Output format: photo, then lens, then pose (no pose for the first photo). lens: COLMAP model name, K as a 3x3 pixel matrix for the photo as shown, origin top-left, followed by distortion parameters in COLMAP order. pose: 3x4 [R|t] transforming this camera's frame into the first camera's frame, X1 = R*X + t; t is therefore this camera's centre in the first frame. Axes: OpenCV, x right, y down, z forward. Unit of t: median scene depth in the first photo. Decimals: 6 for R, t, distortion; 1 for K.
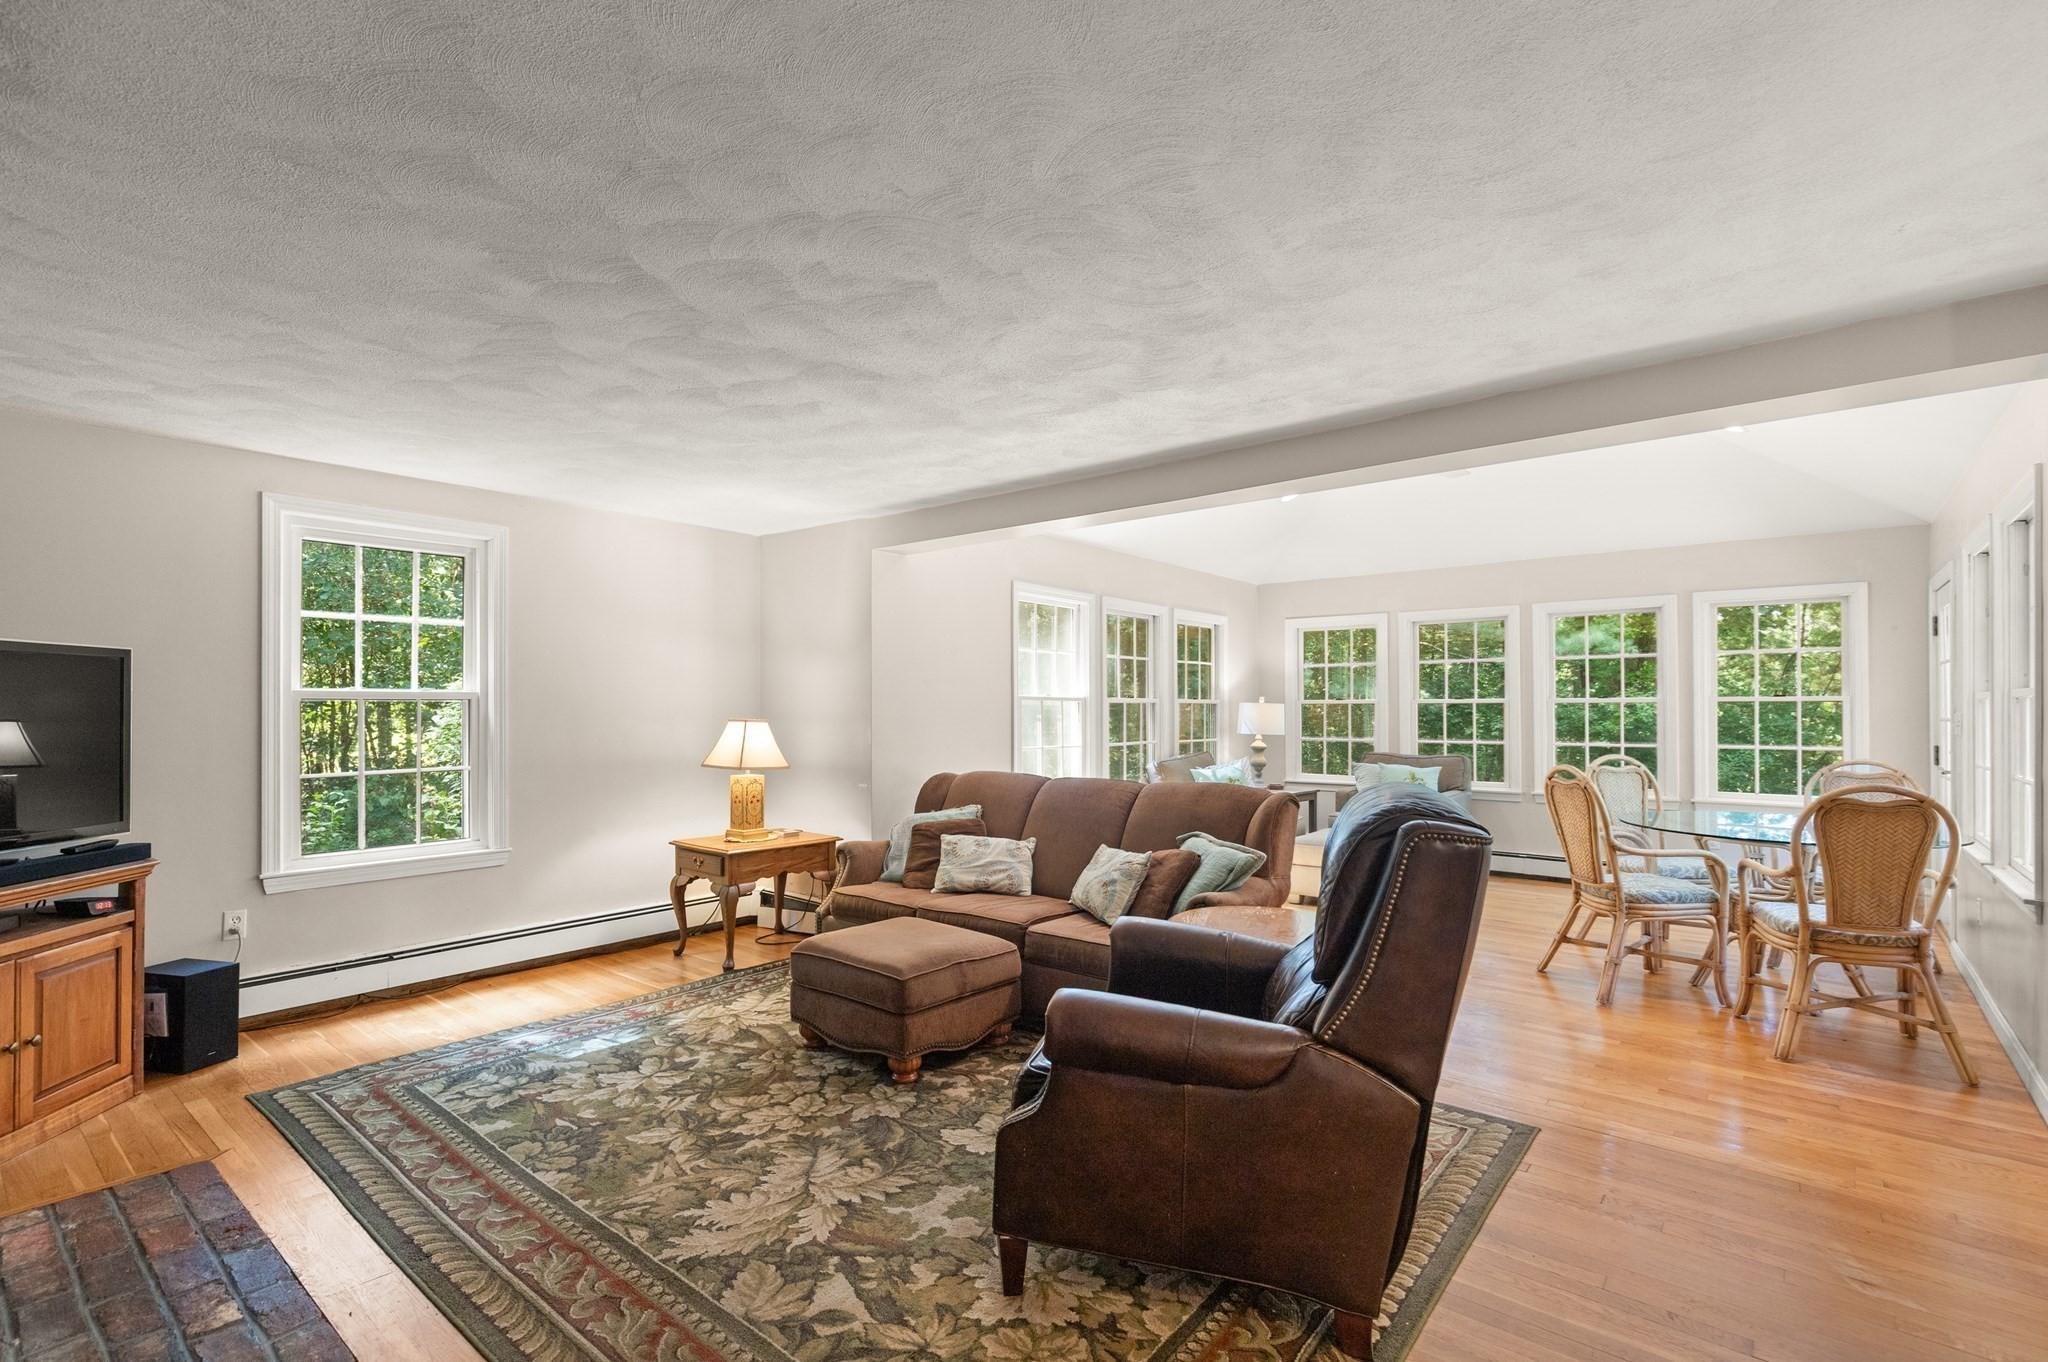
lens RADIAL K [[940.9, 0, 1009.9], [0, 940.9, 695.1], [0, 0, 1]] dist [0.002467, -0.000493]
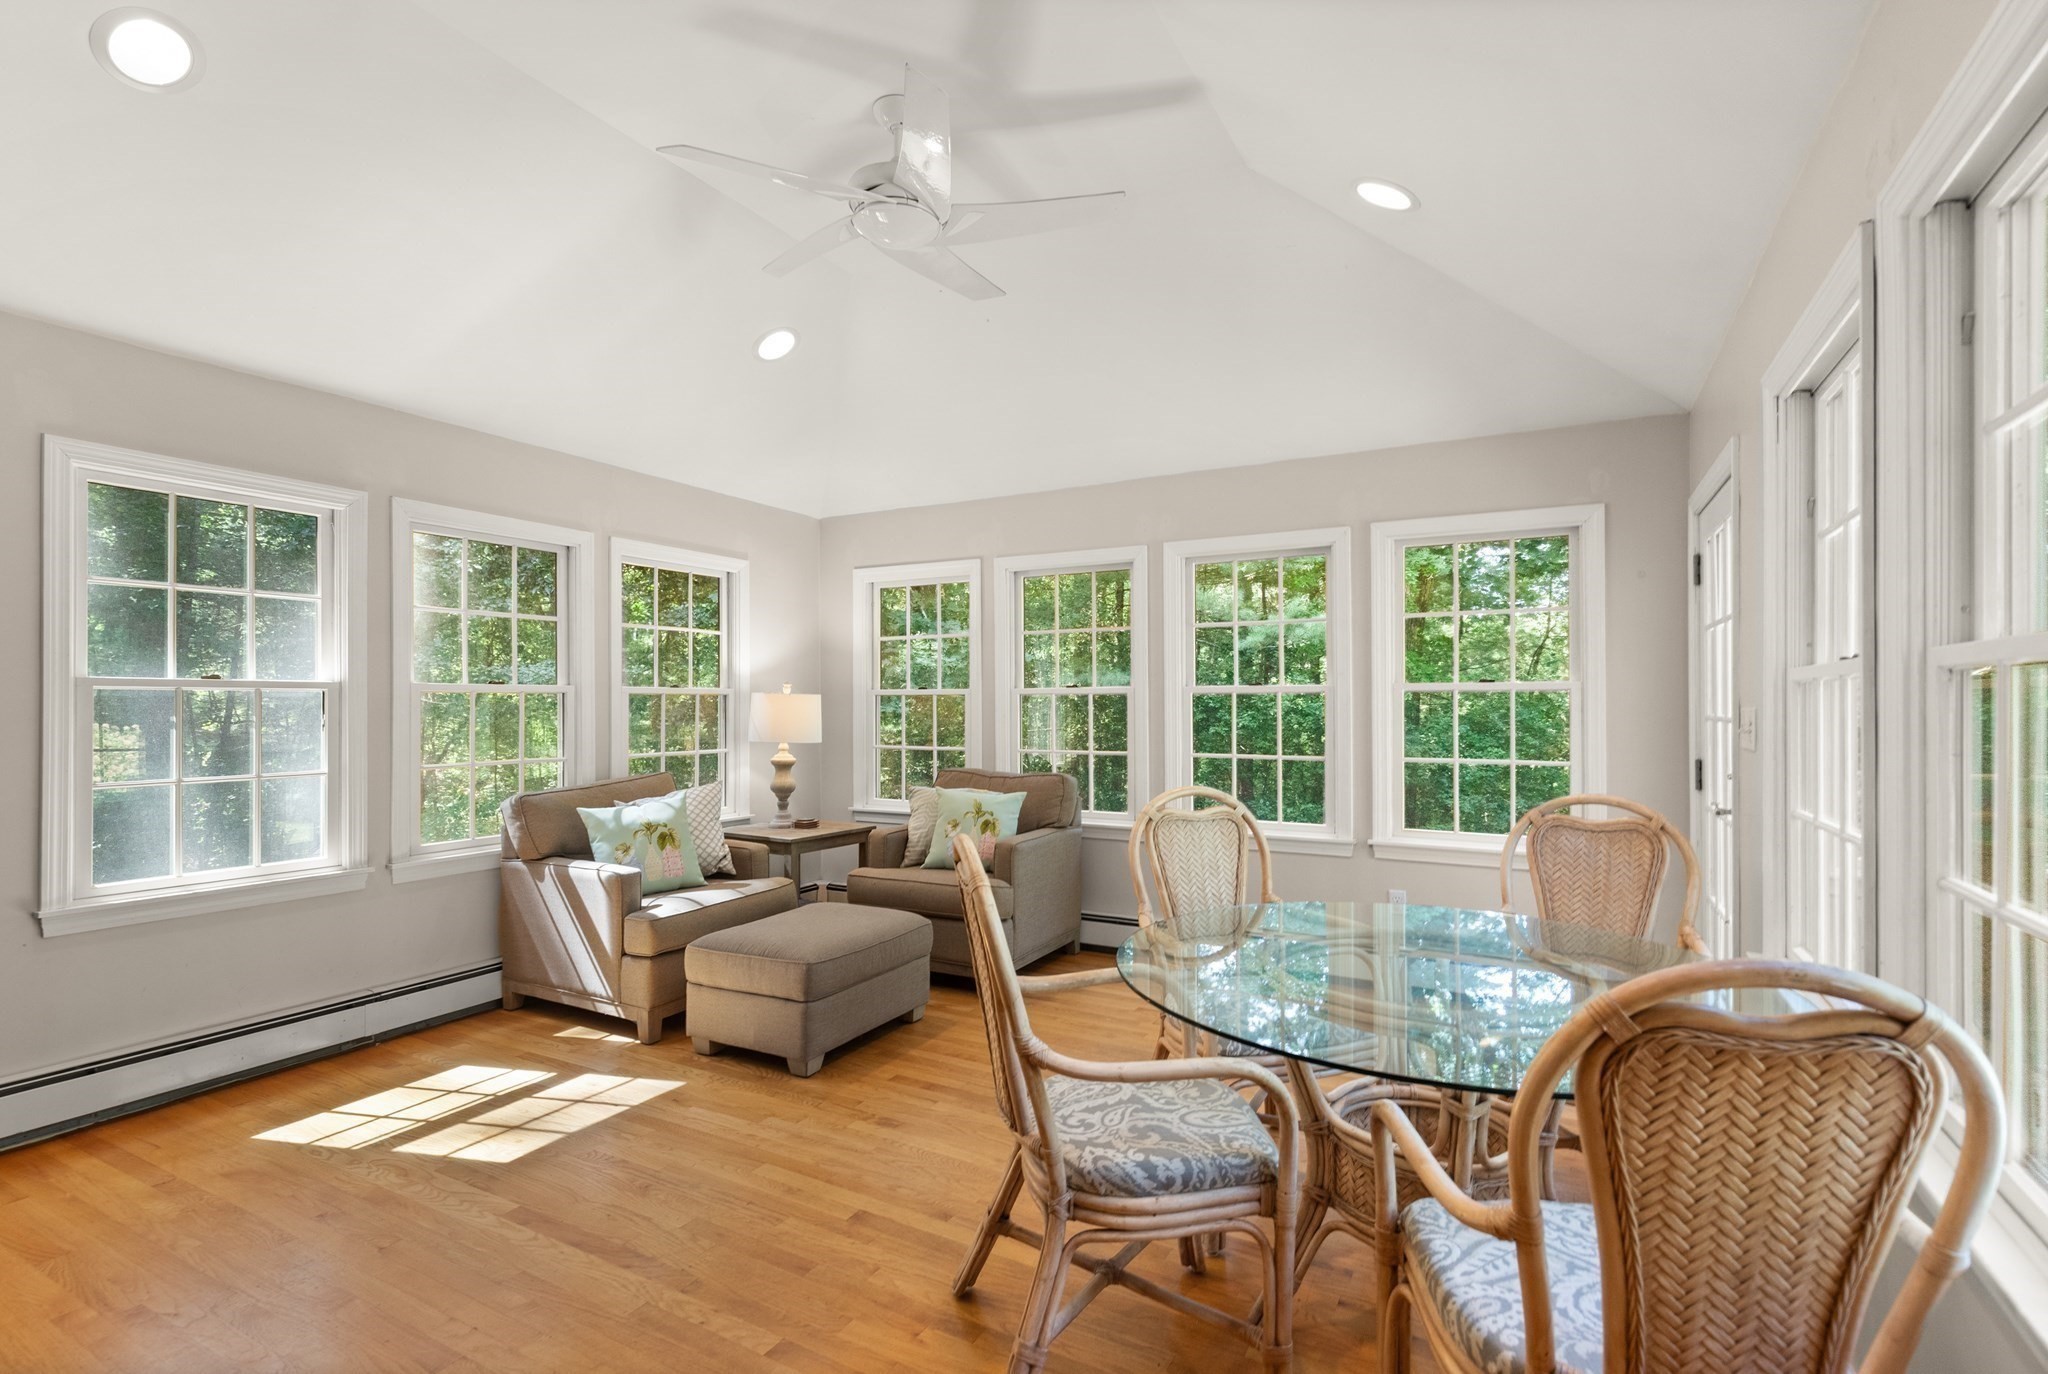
lens RADIAL K [[940.9, 0, 1026.1], [0, 940.9, 692.5], [0, 0, 1]] dist [0.002467, -0.000493]
pose [[0.982428, 0.002324, 0.186626, 0.323294], [-0.002771, 0.999994, 0.002137, 0.006289], [-0.186620, -0.002616, 0.982429, 0.354536]]
